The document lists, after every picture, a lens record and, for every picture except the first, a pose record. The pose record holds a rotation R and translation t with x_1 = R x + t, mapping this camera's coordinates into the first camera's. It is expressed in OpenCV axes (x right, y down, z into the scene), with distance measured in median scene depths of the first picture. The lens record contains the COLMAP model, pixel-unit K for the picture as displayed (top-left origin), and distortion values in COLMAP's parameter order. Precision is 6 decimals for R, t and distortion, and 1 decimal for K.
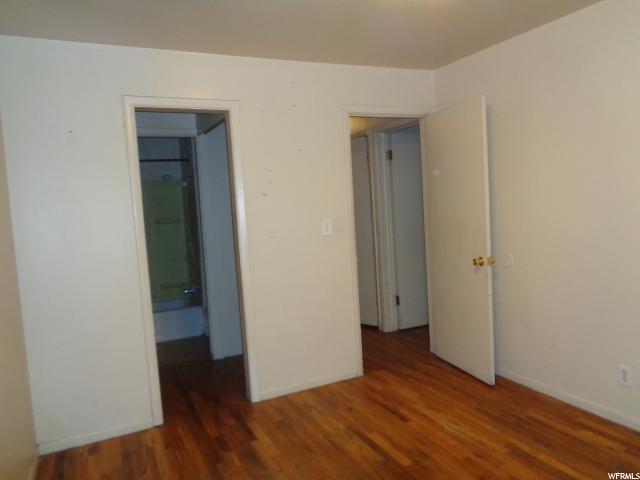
lens RADIAL K [[475.3, 0, 323.8], [0, 475.3, 235.9], [0, 0, 1]] dist [-0.003751, -0.001114]
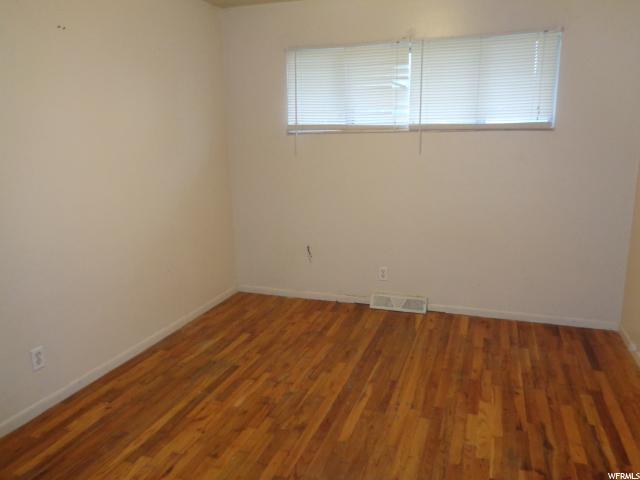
lens RADIAL K [[475.3, 0, 323.8], [0, 475.3, 235.9], [0, 0, 1]] dist [-0.003751, -0.001114]
pose [[-0.696631, -0.074745, 0.713526, -0.391807], [0.112592, 0.970844, 0.211626, -0.065233], [-0.708540, 0.227762, -0.667904, 1.220062]]
